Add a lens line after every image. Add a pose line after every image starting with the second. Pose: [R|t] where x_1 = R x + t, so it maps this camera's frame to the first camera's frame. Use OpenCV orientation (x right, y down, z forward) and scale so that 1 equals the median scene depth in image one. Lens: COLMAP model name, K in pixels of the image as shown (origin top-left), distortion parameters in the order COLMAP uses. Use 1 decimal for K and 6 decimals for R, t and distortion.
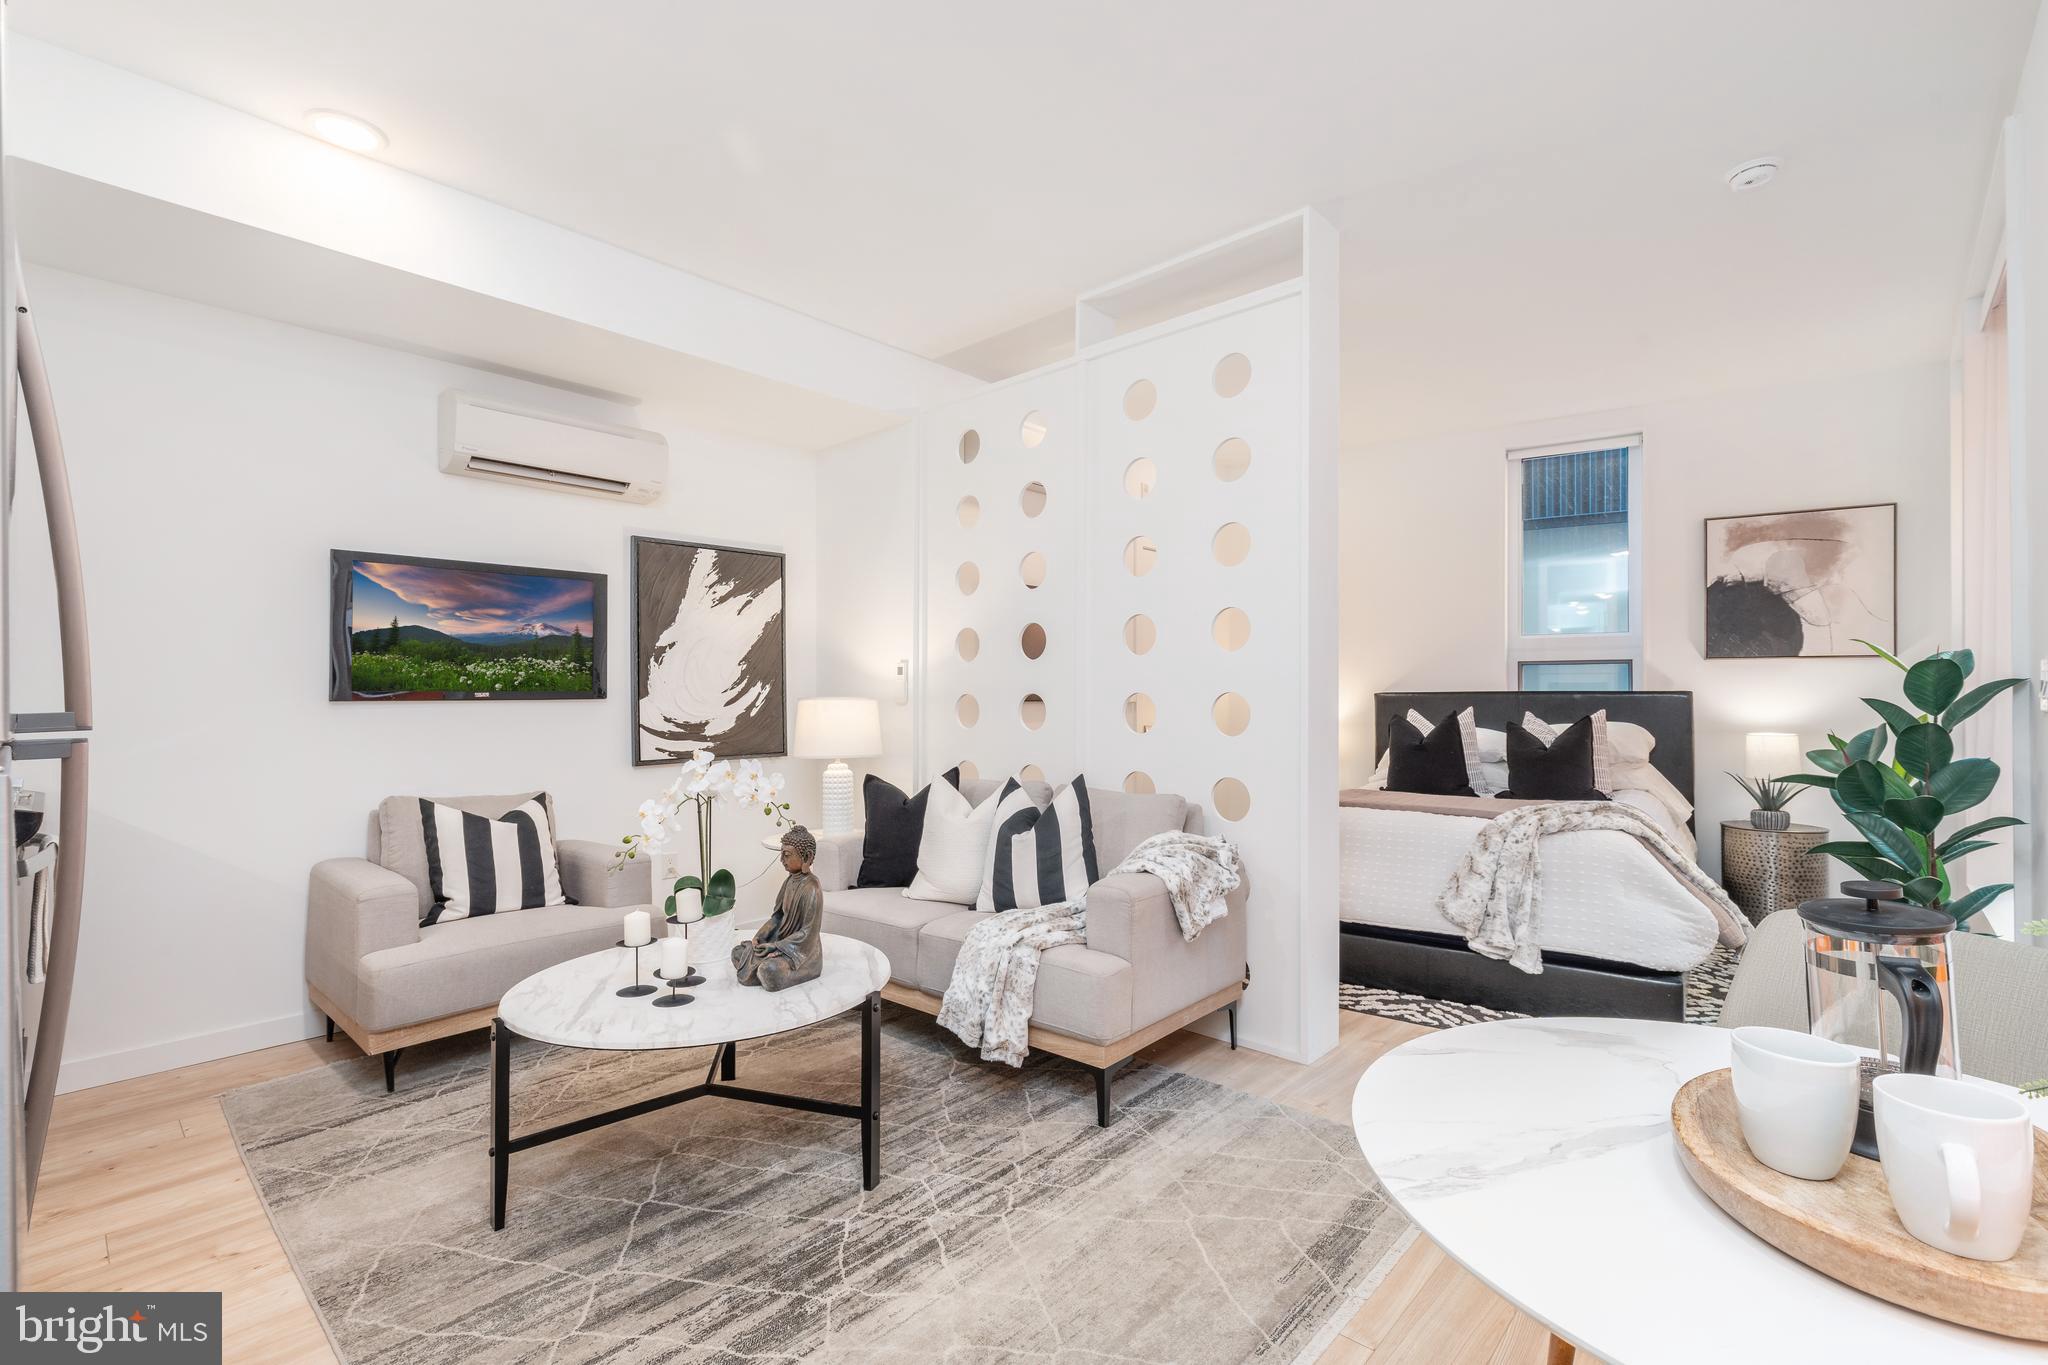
lens RADIAL K [[926.2, 0, 1036.8], [0, 926.2, 684.9], [0, 0, 1]] dist [0.000683, 0.000464]
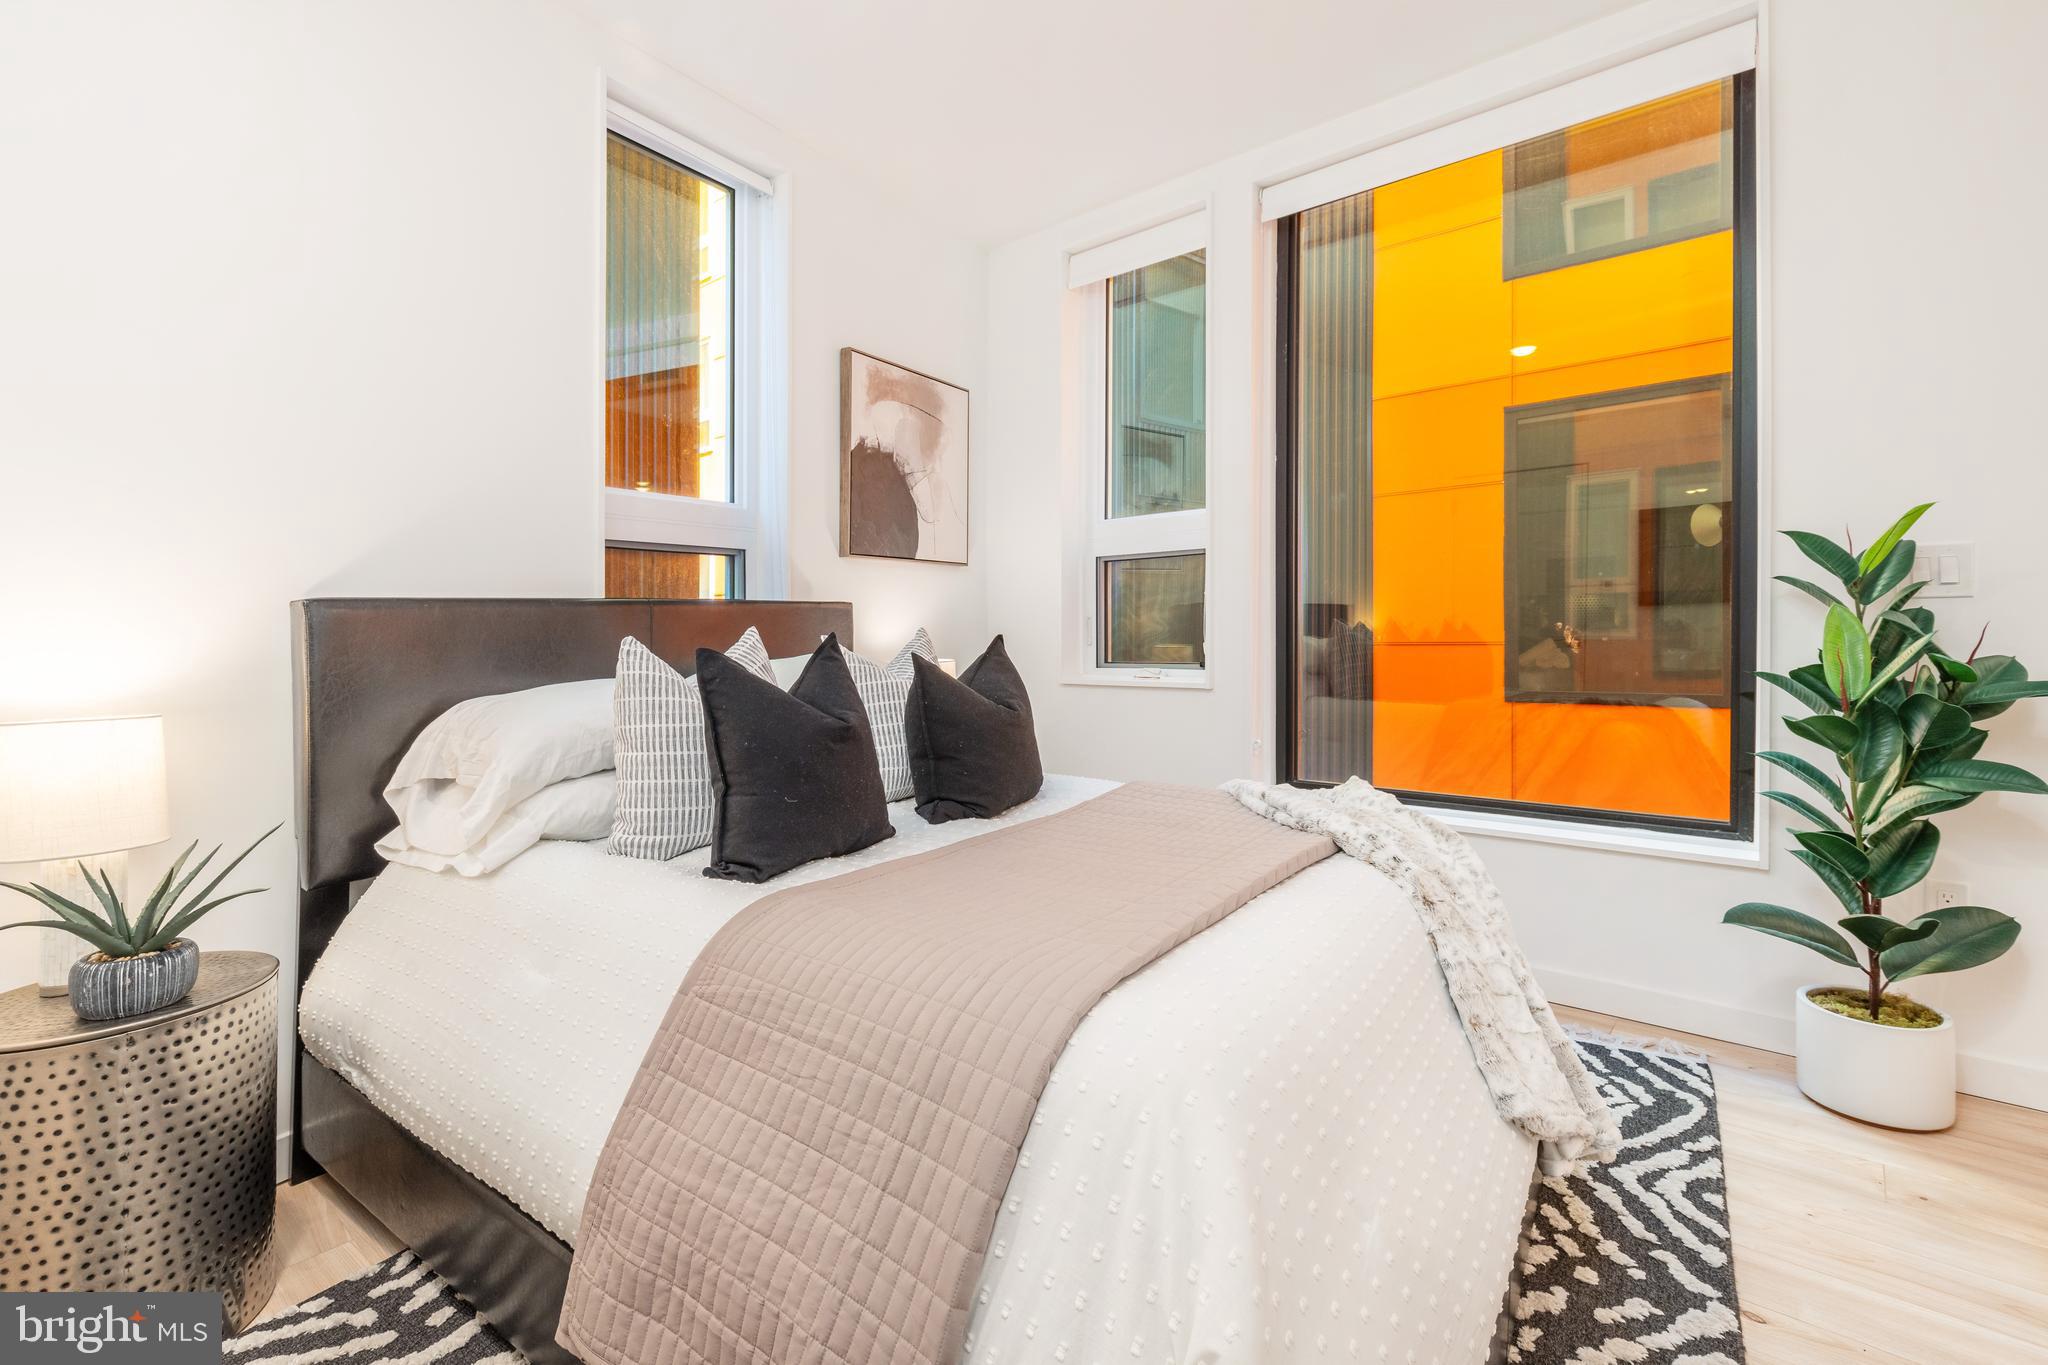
lens RADIAL K [[926.2, 0, 1011.5], [0, 926.2, 659.9], [0, 0, 1]] dist [0.000683, 0.000464]
pose [[0.014760, -0.034735, 0.999288, 0.054725], [0.000324, 0.999397, 0.034734, 0.036404], [-0.999891, -0.000189, 0.014762, 1.239957]]
